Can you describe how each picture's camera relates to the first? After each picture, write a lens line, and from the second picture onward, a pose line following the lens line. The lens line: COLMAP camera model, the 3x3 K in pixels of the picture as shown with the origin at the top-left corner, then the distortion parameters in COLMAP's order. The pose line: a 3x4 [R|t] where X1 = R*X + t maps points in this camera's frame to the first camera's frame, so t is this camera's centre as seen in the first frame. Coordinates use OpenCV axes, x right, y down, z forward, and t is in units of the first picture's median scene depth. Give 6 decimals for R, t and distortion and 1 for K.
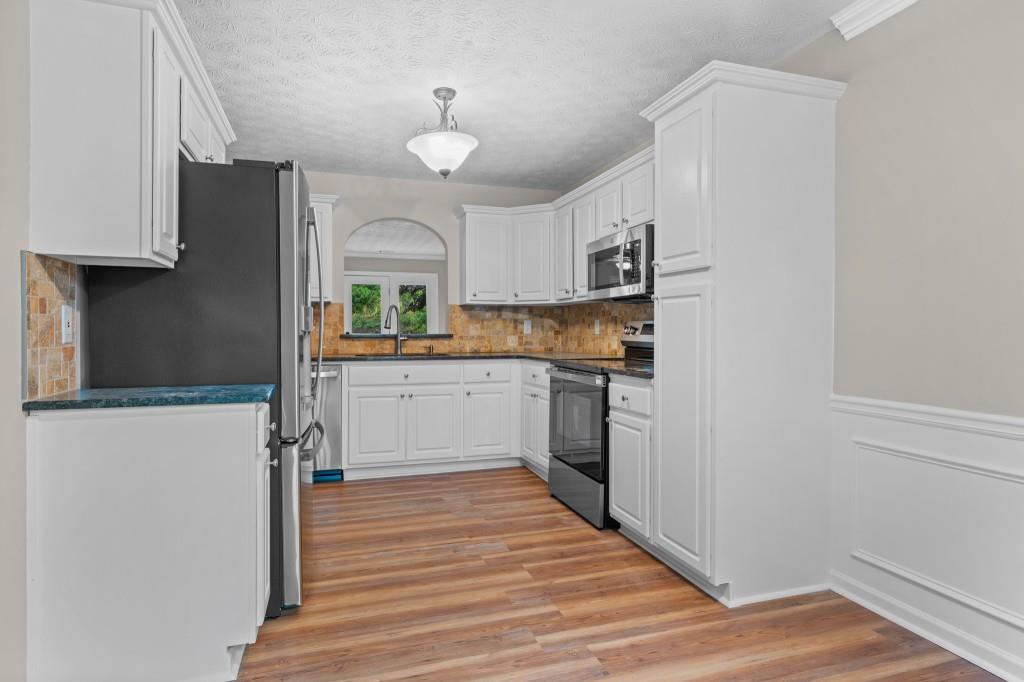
lens RADIAL K [[556.5, 0, 513.6], [0, 556.5, 328.1], [0, 0, 1]] dist [0.001386, 0.000189]
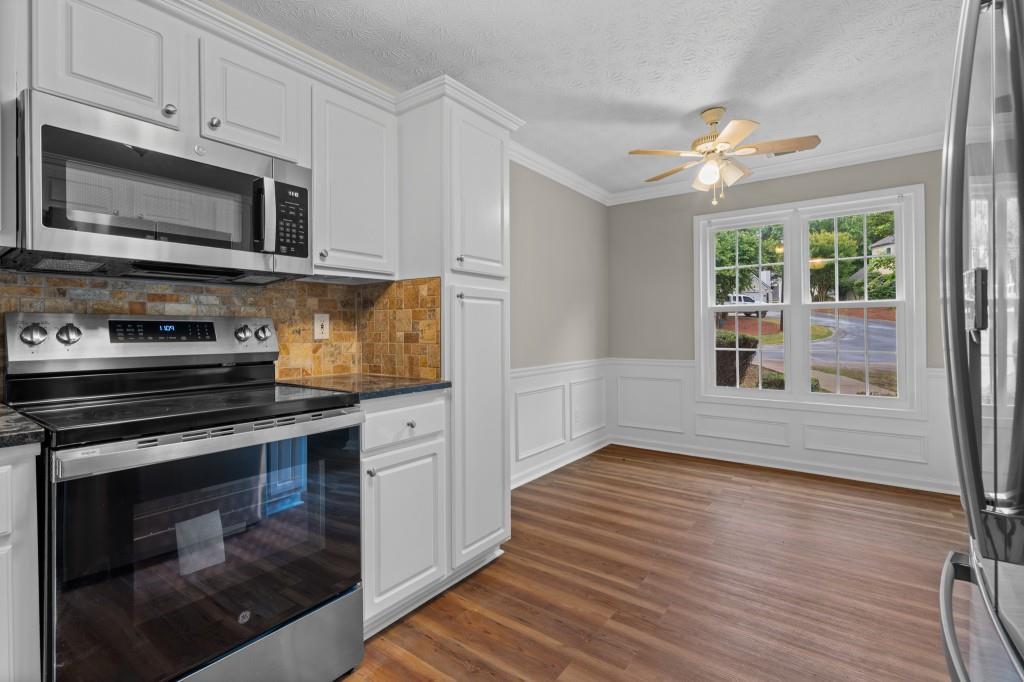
lens RADIAL K [[469.7, 0, 510.4], [0, 469.7, 327.4], [0, 0, 1]] dist [-0.002143, -0.000172]
pose [[-0.569706, 0.004052, 0.821838, -0.472040], [0.003748, 0.999990, -0.002332, -0.000663], [-0.821840, 0.001751, -0.569716, 1.530771]]
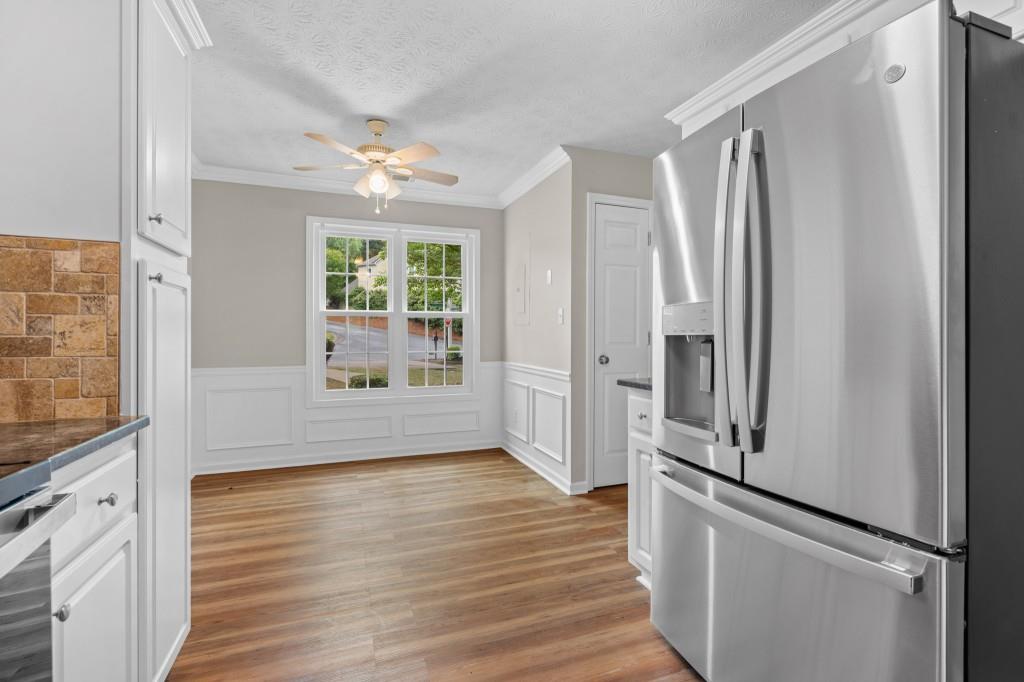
lens RADIAL K [[466.2, 0, 511.2], [0, 466.2, 334.5], [0, 0, 1]] dist [-0.000724, 0.000170]
pose [[-0.999602, -0.002690, -0.028076, -0.109073], [-0.002777, 0.999991, 0.003087, 0.001195], [0.028068, 0.003163, -0.999601, 1.662372]]
